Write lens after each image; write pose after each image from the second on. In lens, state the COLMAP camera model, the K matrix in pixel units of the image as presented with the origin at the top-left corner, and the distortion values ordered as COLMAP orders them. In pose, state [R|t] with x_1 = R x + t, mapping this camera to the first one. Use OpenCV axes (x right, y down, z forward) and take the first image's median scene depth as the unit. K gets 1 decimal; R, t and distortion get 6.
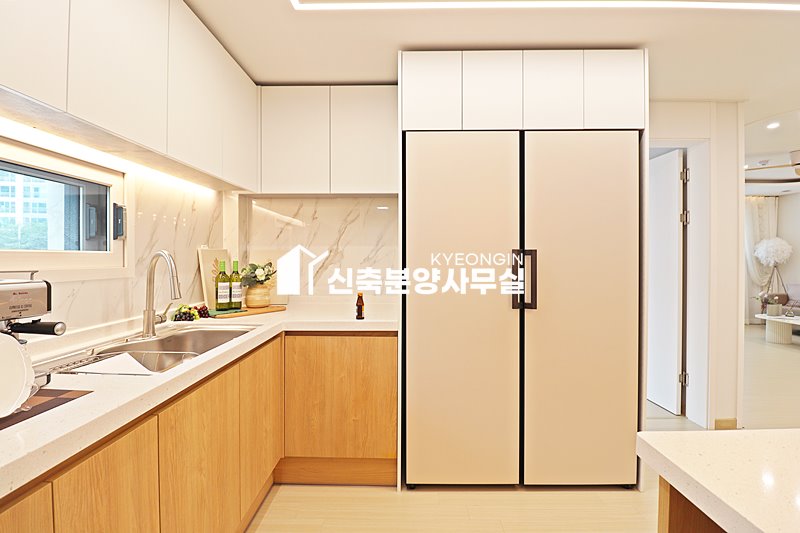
lens RADIAL K [[377.4, 0, 402.1], [0, 377.4, 261.8], [0, 0, 1]] dist [-0.012740, -0.001307]
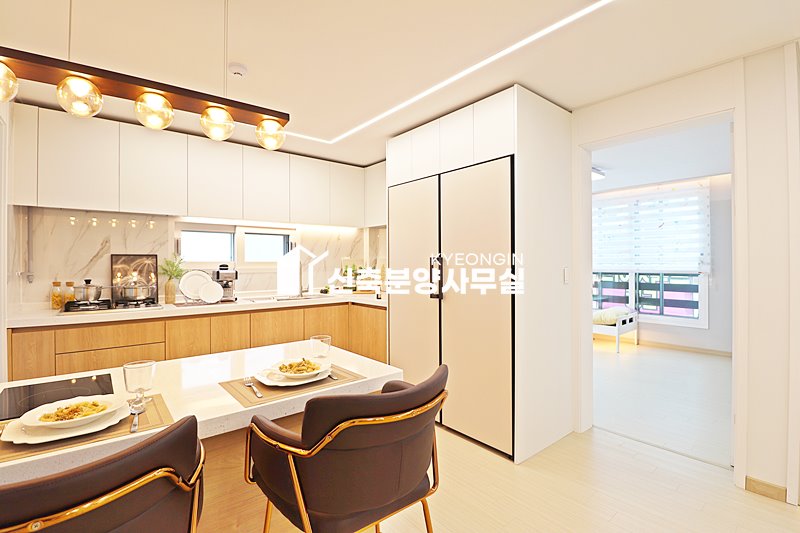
lens RADIAL K [[377.4, 0, 402.1], [0, 377.4, 261.8], [0, 0, 1]] dist [-0.012740, -0.001307]
pose [[0.642513, -0.004684, -0.766260, 1.314590], [-0.004518, 0.999941, -0.009901, -0.000656], [0.766261, 0.009824, 0.642454, -0.028240]]
